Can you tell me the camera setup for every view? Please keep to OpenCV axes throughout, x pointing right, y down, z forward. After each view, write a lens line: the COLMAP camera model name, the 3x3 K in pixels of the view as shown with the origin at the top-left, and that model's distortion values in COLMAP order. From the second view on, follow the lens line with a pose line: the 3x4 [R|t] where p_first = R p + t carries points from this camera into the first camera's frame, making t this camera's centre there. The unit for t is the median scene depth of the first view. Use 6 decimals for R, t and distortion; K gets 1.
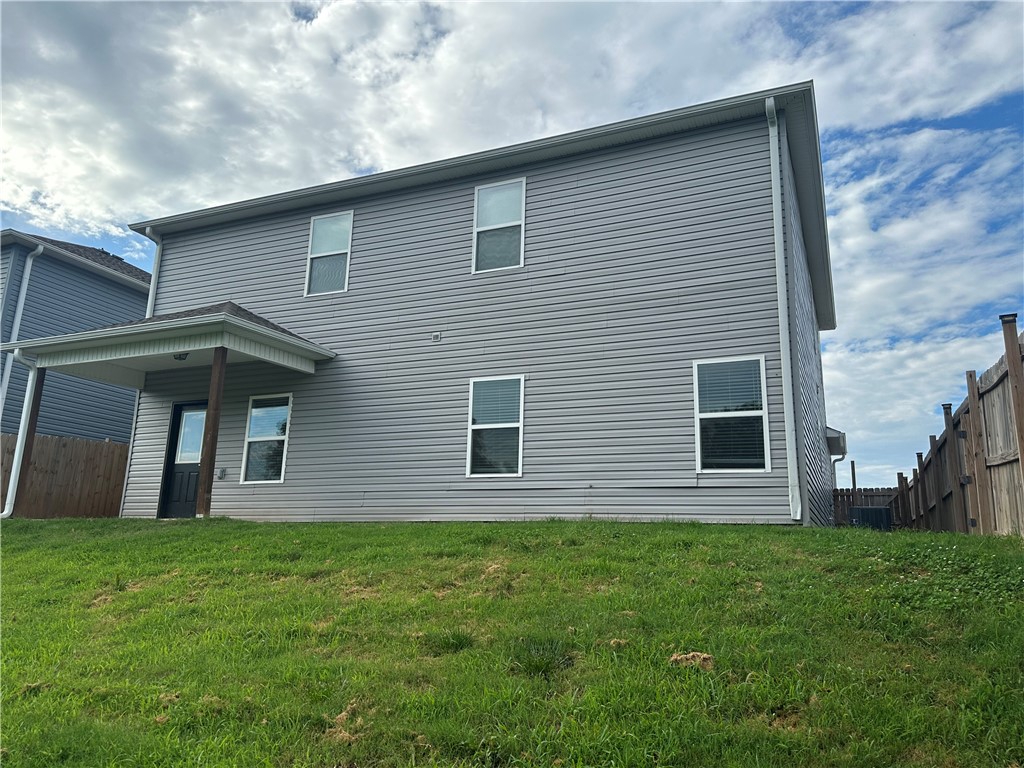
lens RADIAL K [[750.2, 0, 513.3], [0, 750.2, 365.4], [0, 0, 1]] dist [0.061596, -0.054518]
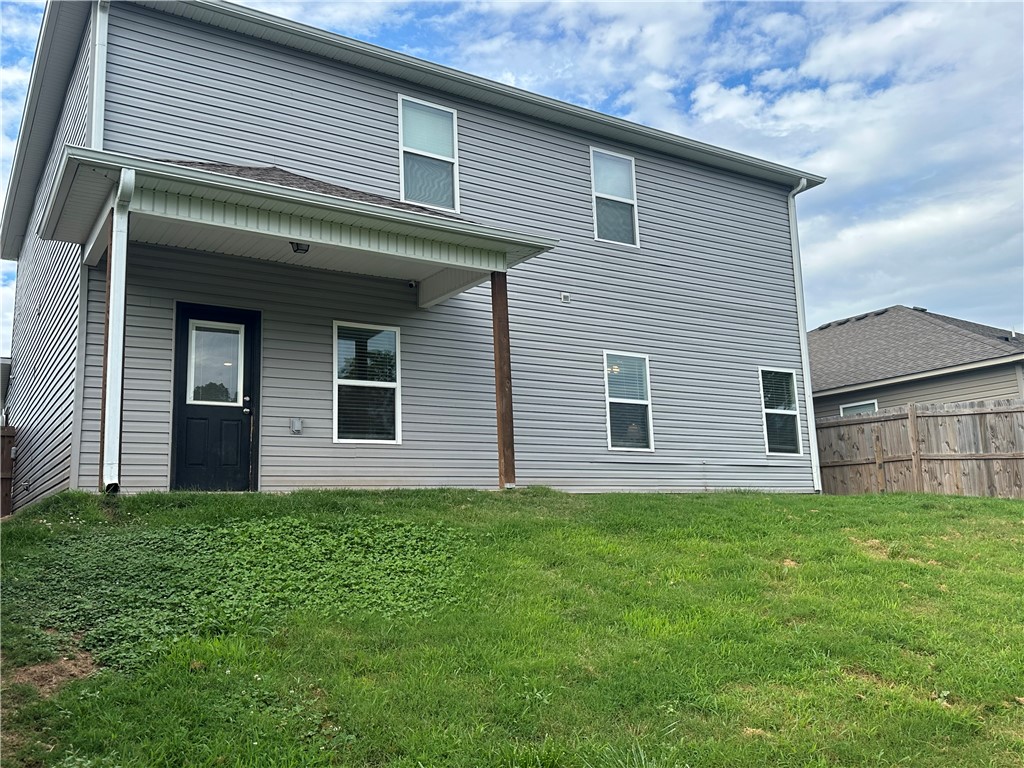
lens RADIAL K [[880.3, 0, 515.4], [0, 880.3, 375.9], [0, 0, 1]] dist [0.047956, 0.000063]
pose [[0.545287, 0.105407, 0.831596, -1.324070], [-0.163583, 0.986370, -0.017761, 0.111838], [-0.822133, -0.126350, 0.555097, 0.557487]]
